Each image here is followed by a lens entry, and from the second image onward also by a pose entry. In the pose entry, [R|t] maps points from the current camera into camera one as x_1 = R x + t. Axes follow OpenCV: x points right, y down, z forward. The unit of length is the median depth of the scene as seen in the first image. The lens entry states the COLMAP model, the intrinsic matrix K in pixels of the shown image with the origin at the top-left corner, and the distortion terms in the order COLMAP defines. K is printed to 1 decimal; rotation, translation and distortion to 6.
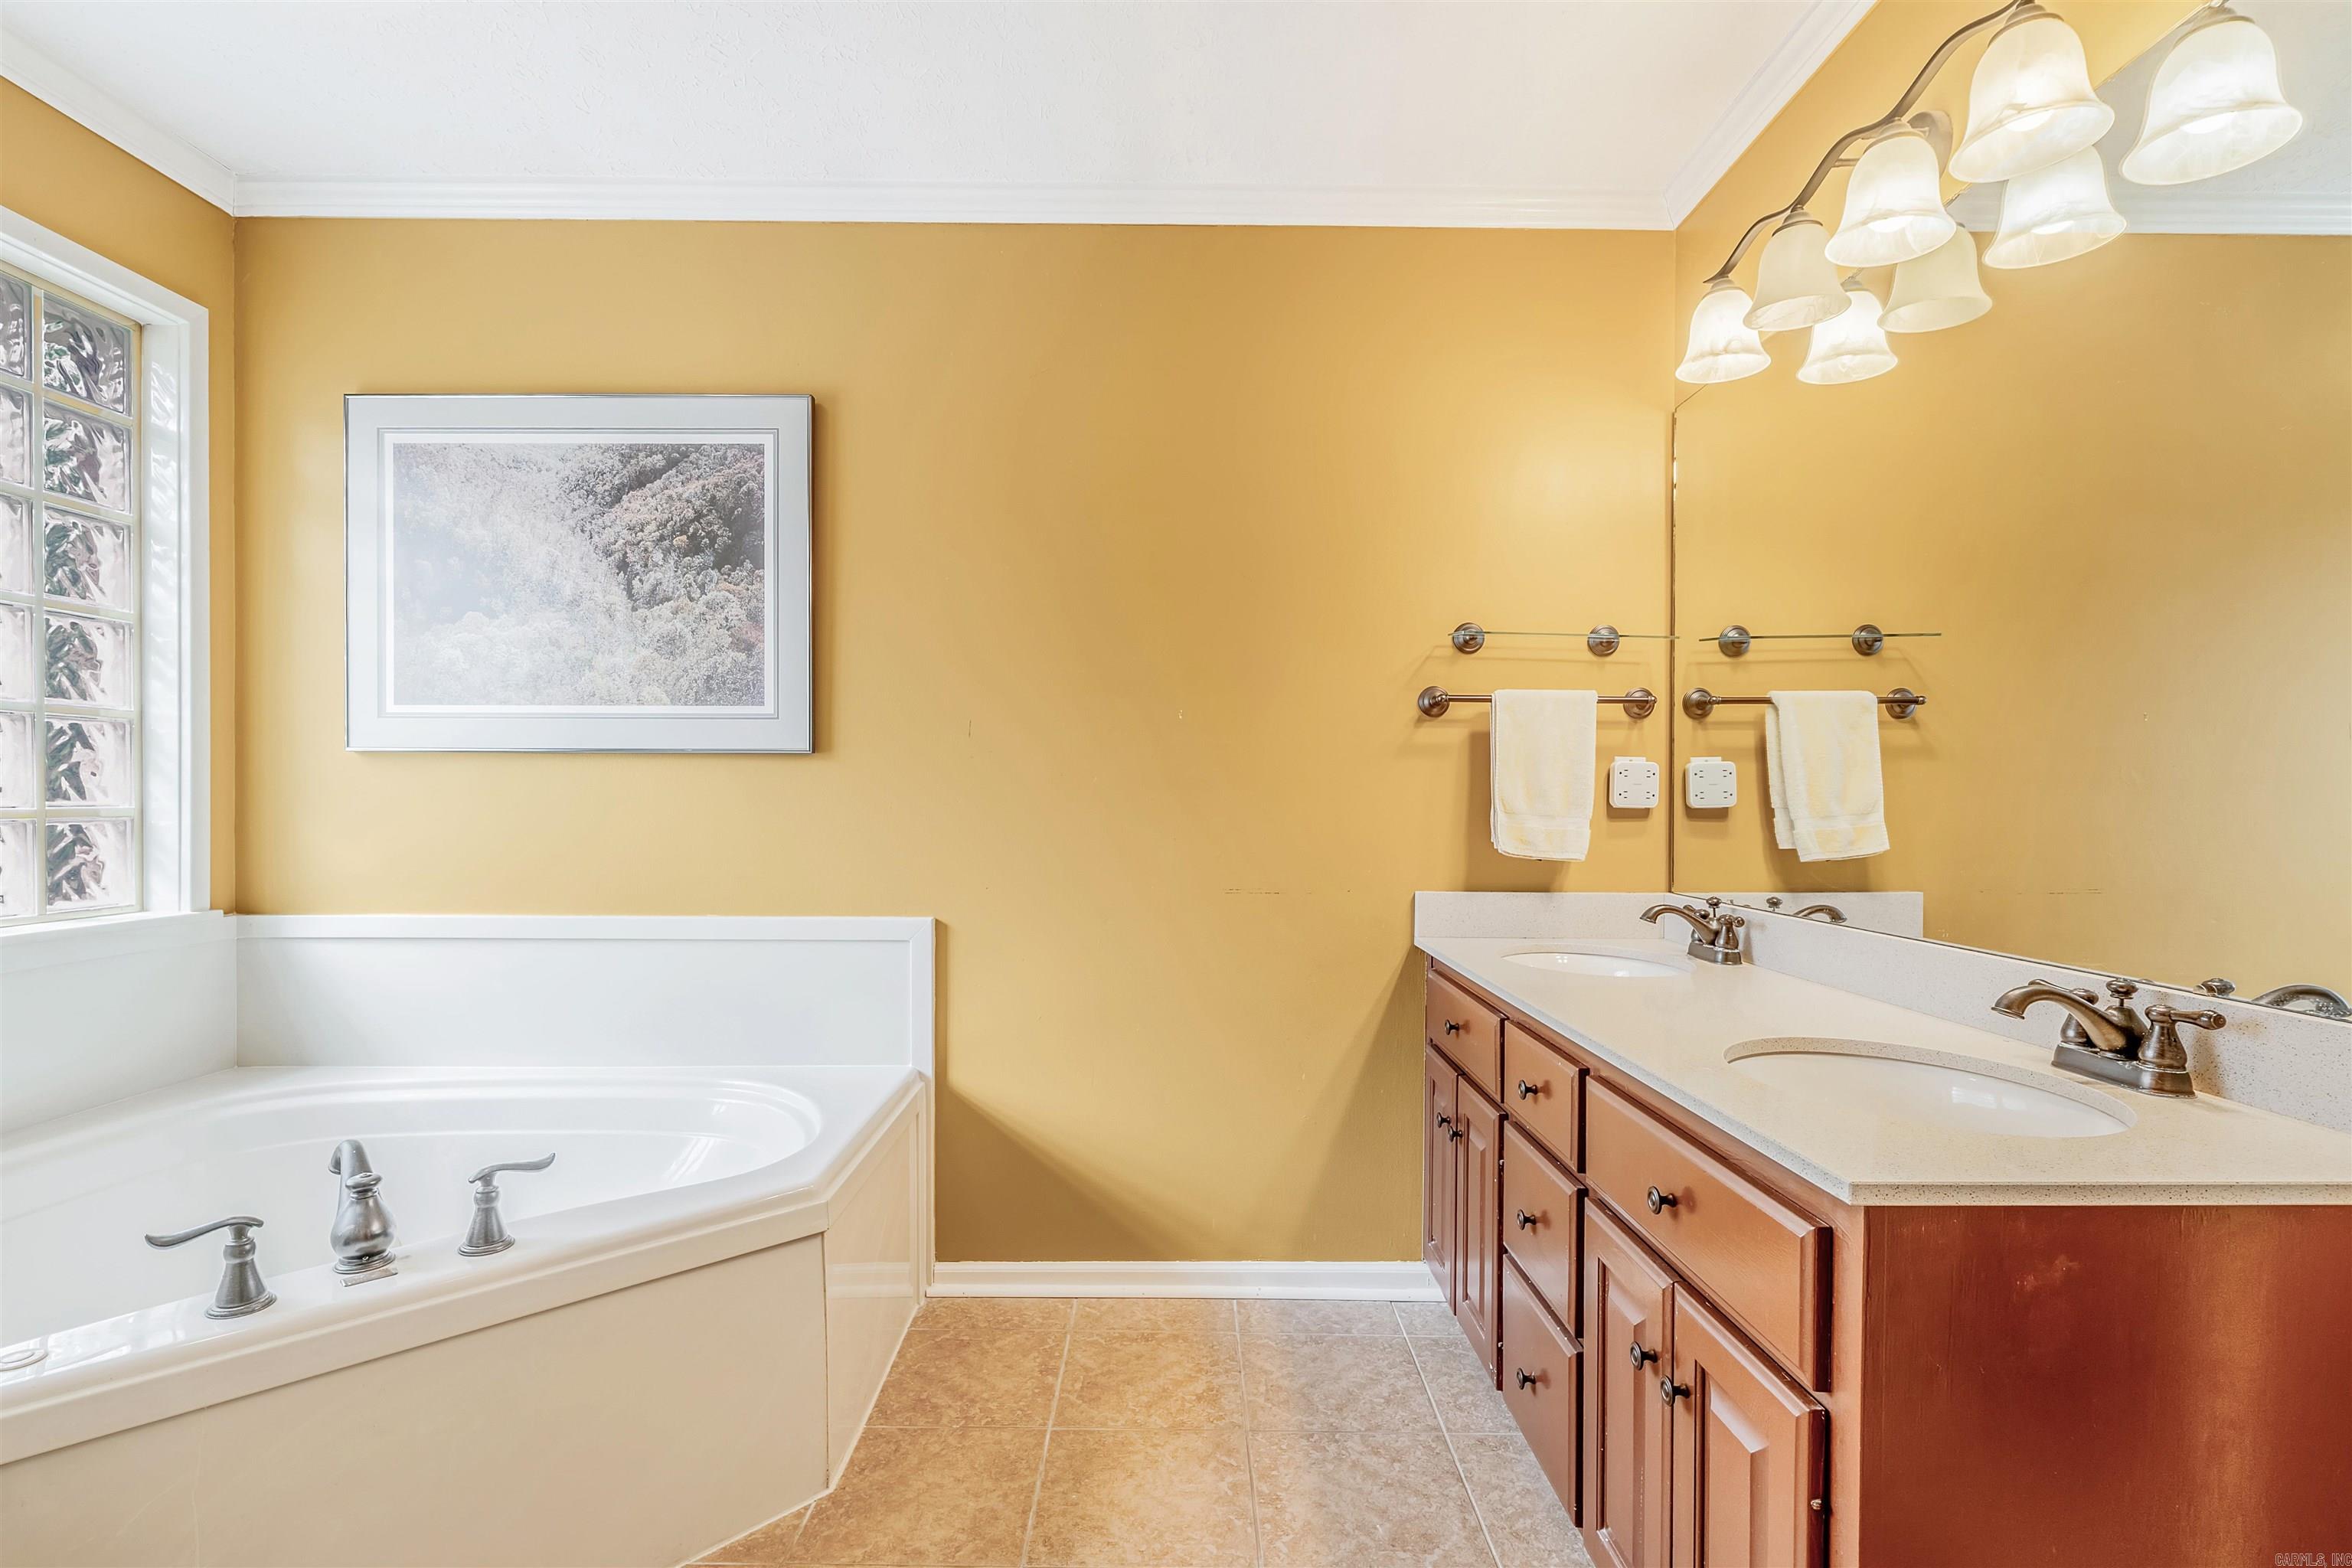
lens RADIAL K [[1136.6, 0, 1174.0], [0, 1136.6, 789.3], [0, 0, 1]] dist [-0.001002, -0.000666]
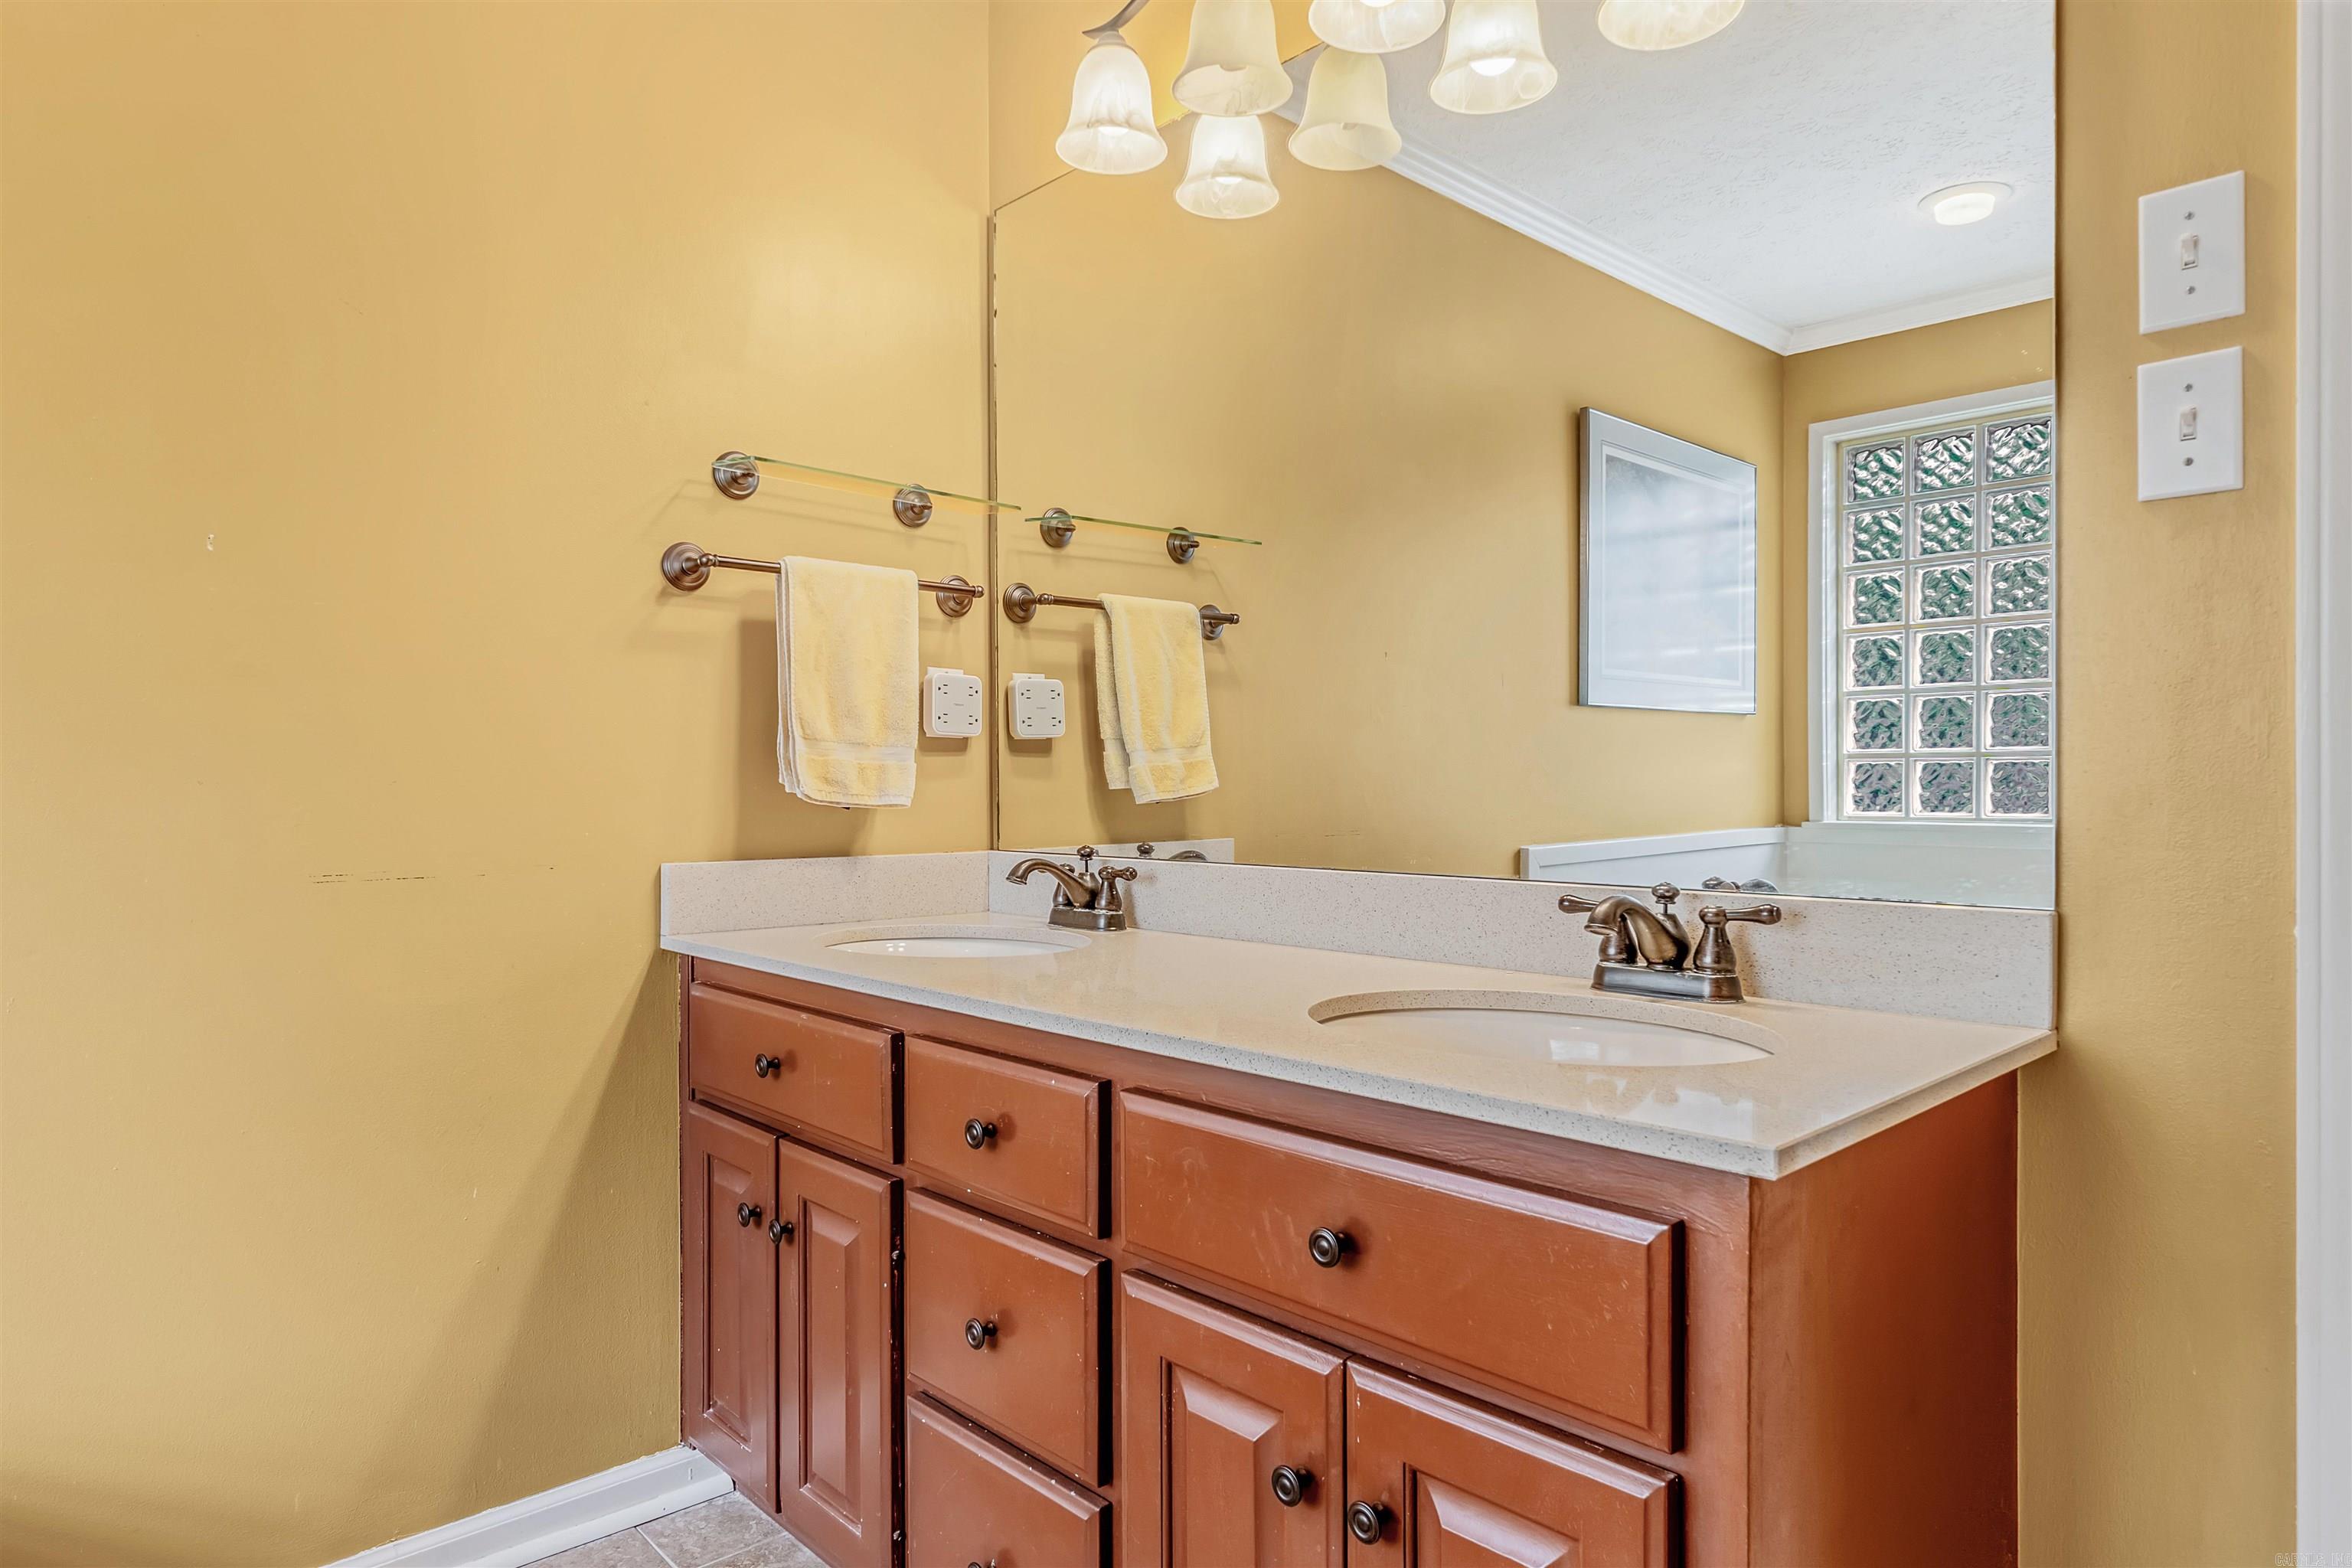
lens RADIAL K [[1393.5, 0, 1180.1], [0, 1393.5, 787.1], [0, 0, 1]] dist [-0.004783, 0.001766]
pose [[0.726837, -0.007194, 0.686772, -0.111978], [0.003117, 0.999969, 0.007176, 0.044092], [-0.686803, -0.003075, 0.726837, 0.248250]]
